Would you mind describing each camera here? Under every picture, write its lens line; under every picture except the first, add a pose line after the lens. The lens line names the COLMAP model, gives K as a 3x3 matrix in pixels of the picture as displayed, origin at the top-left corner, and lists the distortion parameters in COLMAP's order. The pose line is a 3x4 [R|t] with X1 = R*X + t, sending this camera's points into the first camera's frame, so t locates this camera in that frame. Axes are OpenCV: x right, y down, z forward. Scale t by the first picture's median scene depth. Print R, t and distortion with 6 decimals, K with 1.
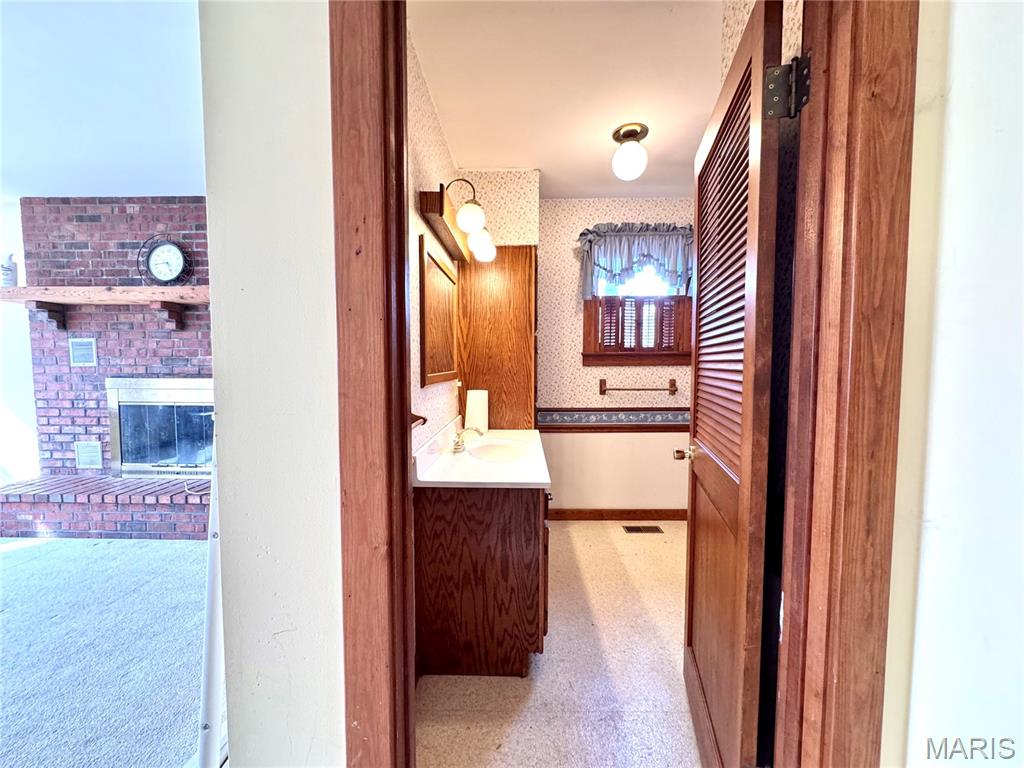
lens RADIAL K [[439.8, 0, 512.0], [0, 439.8, 384.0], [0, 0, 1]] dist [-0.002392, -0.000138]
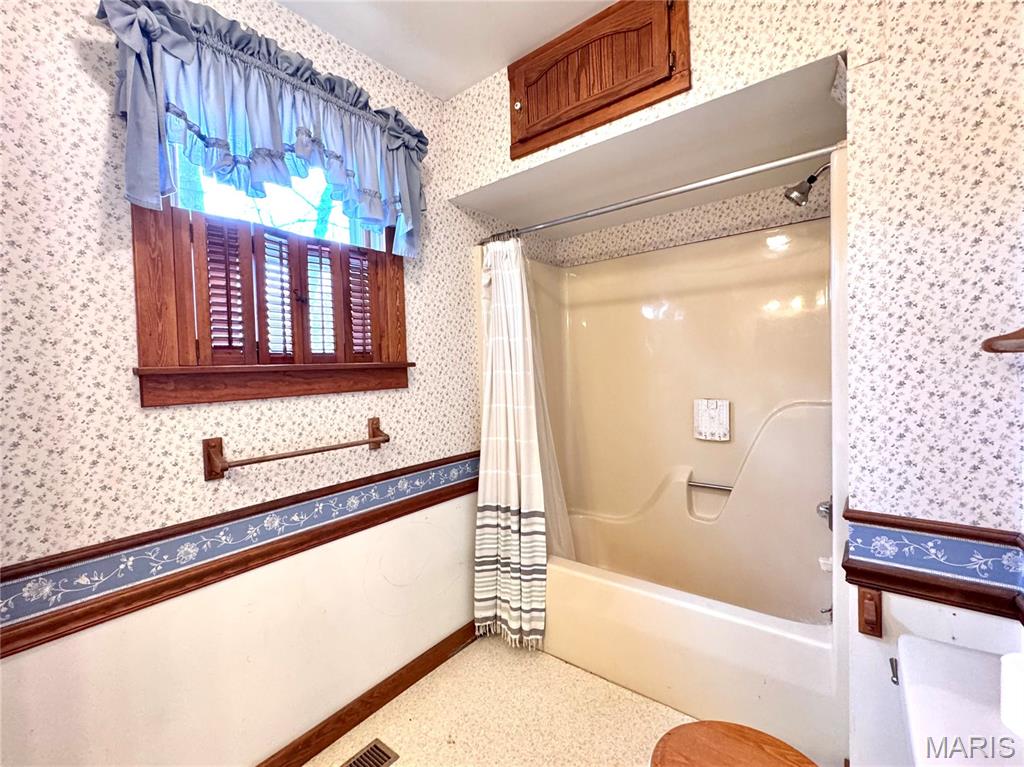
lens RADIAL K [[439.8, 0, 512.0], [0, 439.8, 383.5], [0, 0, 1]] dist [-0.002392, -0.000138]
pose [[0.597518, -0.041942, 0.800758, 0.045943], [0.099331, 0.994811, -0.022013, -0.017383], [-0.795680, 0.092694, 0.598583, 0.421228]]
